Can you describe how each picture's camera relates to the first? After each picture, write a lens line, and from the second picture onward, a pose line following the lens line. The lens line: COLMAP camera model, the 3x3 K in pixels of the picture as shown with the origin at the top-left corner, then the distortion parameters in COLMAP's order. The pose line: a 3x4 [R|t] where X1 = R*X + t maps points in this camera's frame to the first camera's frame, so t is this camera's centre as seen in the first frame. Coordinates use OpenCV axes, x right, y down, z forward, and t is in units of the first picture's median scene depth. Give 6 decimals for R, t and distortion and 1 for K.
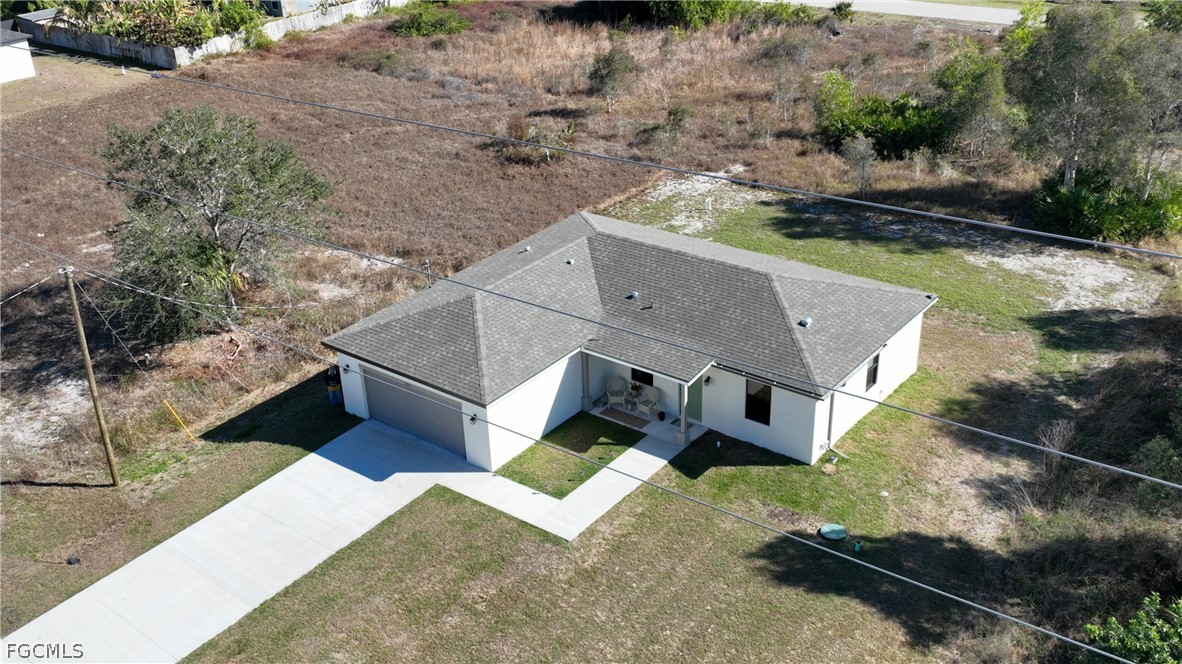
lens RADIAL K [[1137.9, 0, 569.0], [0, 1137.9, 332.2], [0, 0, 1]] dist [0.010422, 0.001839]
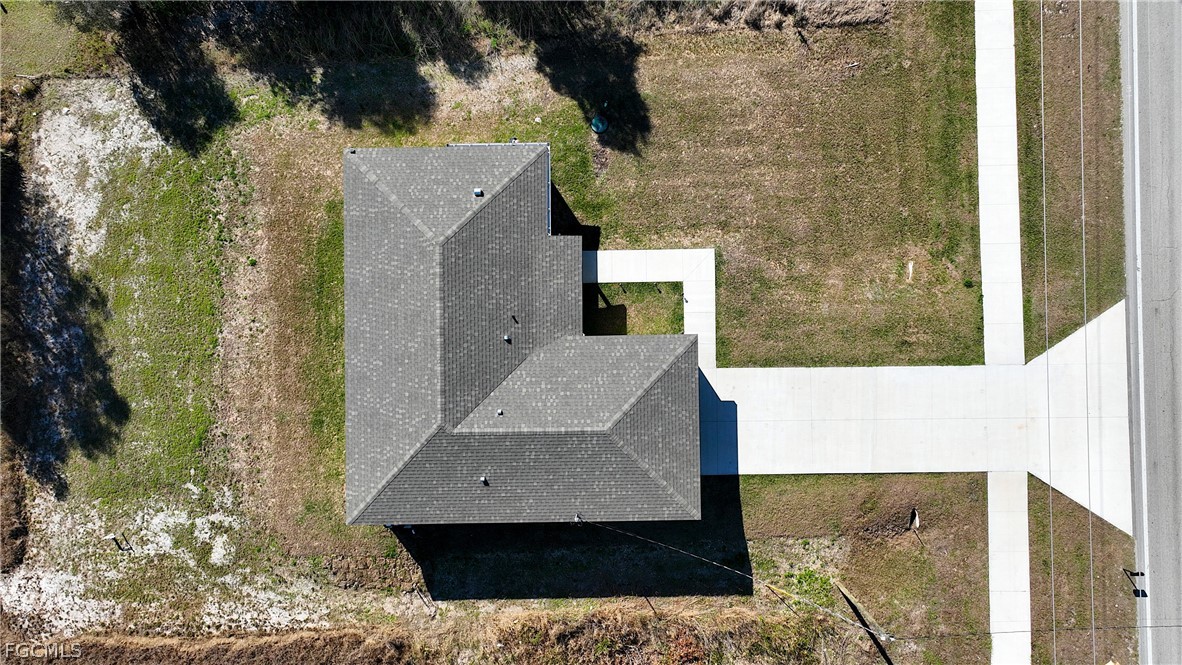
lens RADIAL K [[865.9, 0, 594.3], [0, 865.9, 331.9], [0, 0, 1]] dist [0.007627, 0.001100]
pose [[-0.626574, -0.773930, 0.091854, -0.057645], [0.404348, -0.222059, 0.887239, -0.588791], [-0.666264, 0.593062, 0.452074, 0.396589]]
